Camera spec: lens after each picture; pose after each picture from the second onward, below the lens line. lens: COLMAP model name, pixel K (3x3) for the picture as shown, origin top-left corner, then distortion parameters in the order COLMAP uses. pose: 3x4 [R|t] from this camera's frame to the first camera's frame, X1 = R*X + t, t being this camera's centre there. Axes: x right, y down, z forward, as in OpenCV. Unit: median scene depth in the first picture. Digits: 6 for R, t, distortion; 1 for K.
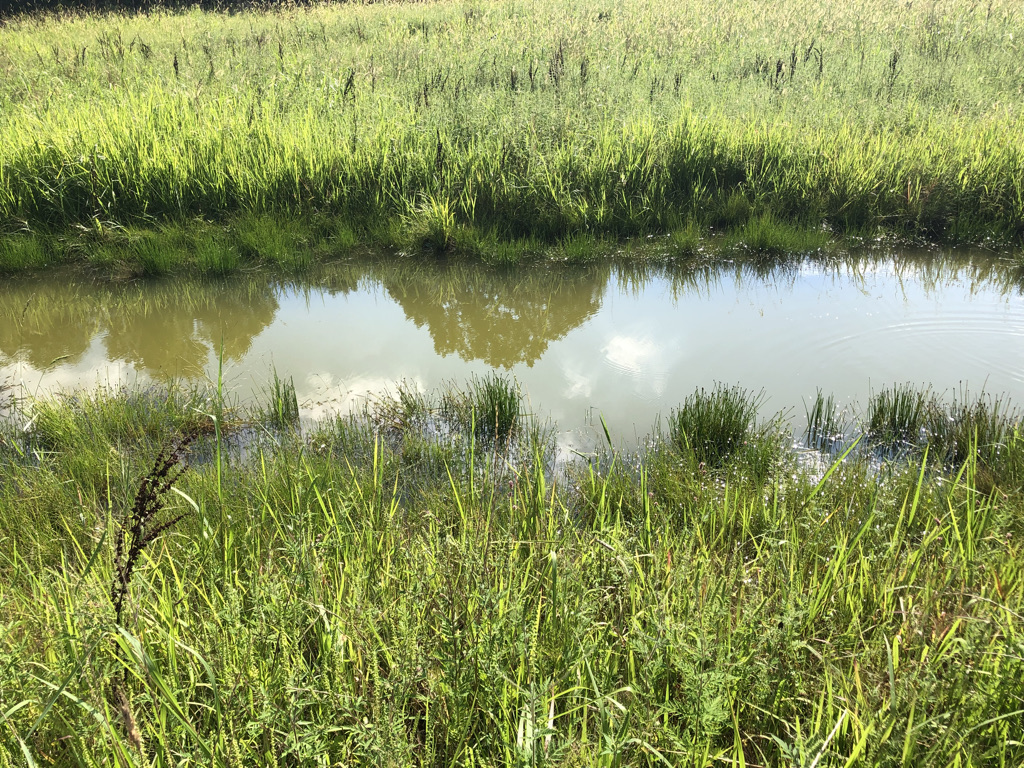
lens RADIAL K [[832.2, 0, 512.8], [0, 832.2, 388.6], [0, 0, 1]] dist [0.016994, -0.008959]
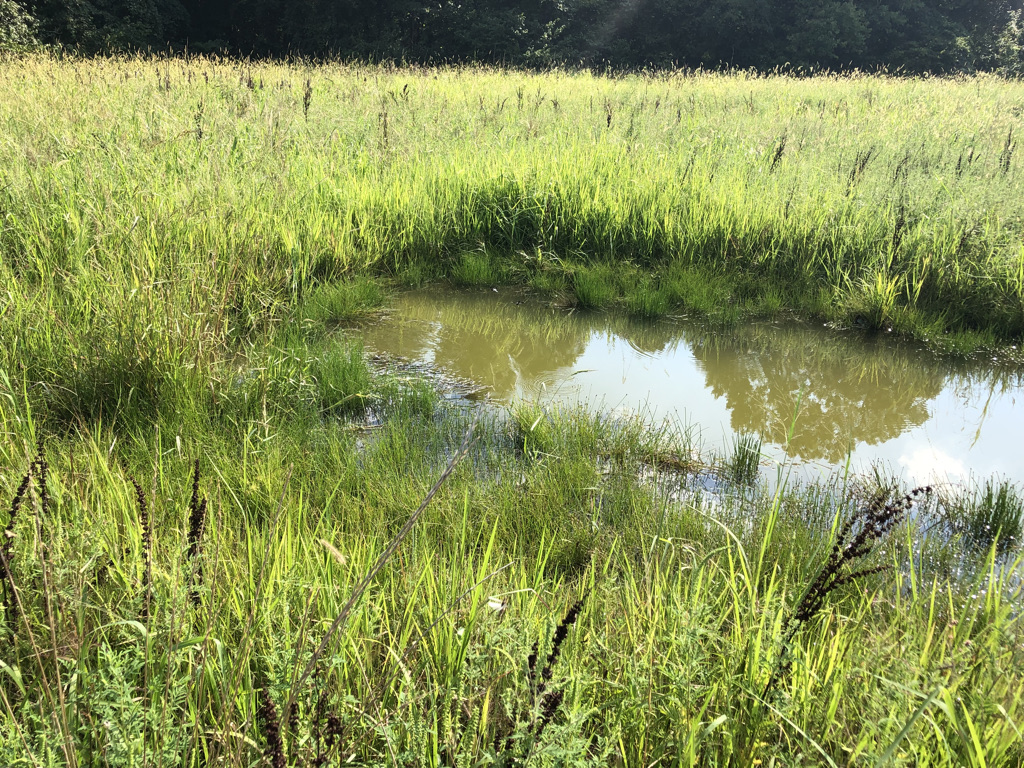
lens RADIAL K [[832.2, 0, 513.1], [0, 832.2, 380.0], [0, 0, 1]] dist [0.016994, -0.008959]
pose [[0.925979, 0.186975, -0.328030, -0.137950], [-0.213878, 0.975700, -0.047604, 0.021291], [0.311158, 0.114238, 0.943467, -0.011951]]
